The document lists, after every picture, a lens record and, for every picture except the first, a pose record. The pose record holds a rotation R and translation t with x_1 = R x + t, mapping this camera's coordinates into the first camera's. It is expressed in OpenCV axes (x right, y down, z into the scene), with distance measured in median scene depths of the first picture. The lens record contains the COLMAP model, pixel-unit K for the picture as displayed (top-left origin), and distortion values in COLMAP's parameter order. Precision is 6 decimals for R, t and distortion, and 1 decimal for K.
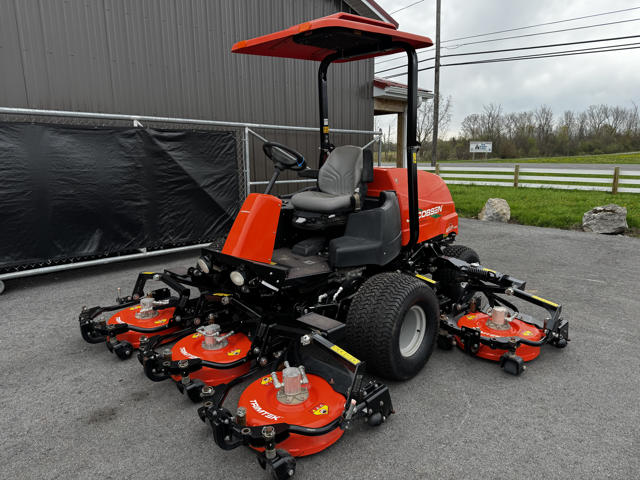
lens RADIAL K [[441.4, 0, 319.3], [0, 441.4, 249.2], [0, 0, 1]] dist [0.020503, -0.001879]
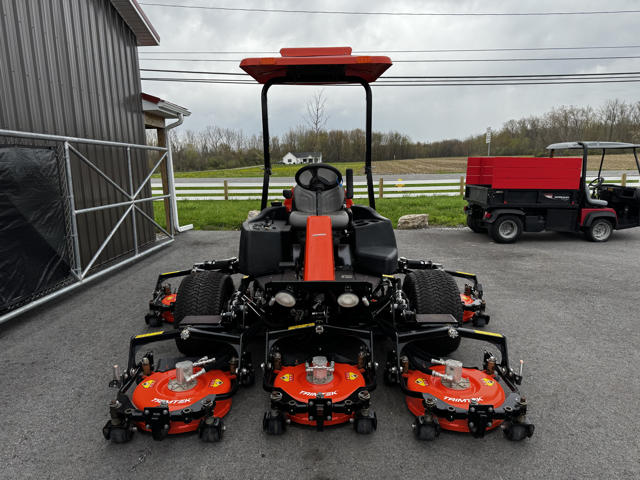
lens RADIAL K [[447.4, 0, 318.8], [0, 447.4, 248.8], [0, 0, 1]] dist [0.052434, -0.069899]
pose [[0.716988, -0.135672, 0.683756, -0.329292], [0.160821, 0.986611, 0.027128, -0.031491], [-0.678281, 0.090512, 0.729207, 0.108396]]
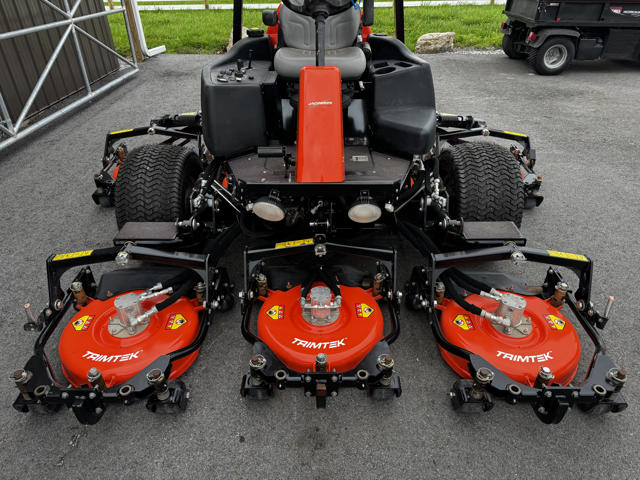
lens RADIAL K [[447.4, 0, 318.8], [0, 447.4, 248.8], [0, 0, 1]] dist [0.052434, -0.069899]
pose [[0.717208, -0.381476, 0.583171, -0.232075], [0.159267, 0.904439, 0.395757, -0.056326], [-0.678414, -0.190960, 0.709428, 0.206034]]
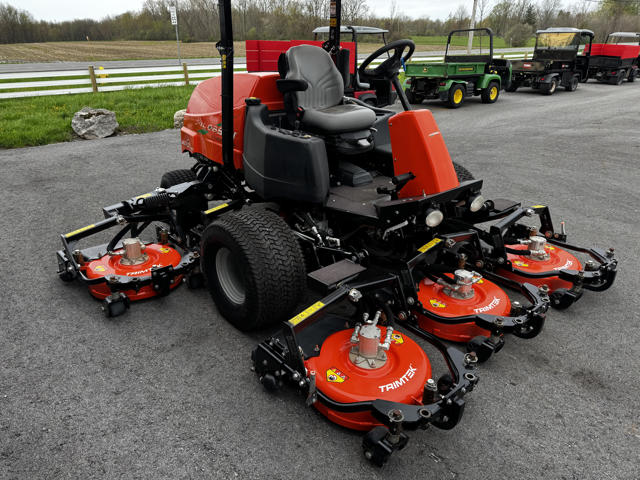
lens RADIAL K [[441.4, 0, 319.3], [0, 441.4, 249.2], [0, 0, 1]] dist [0.020503, -0.001879]
pose [[-0.082364, -0.415194, 0.905997, -1.215977], [0.233005, 0.875867, 0.422570, -0.344501], [-0.968981, 0.245906, 0.024602, 1.571089]]
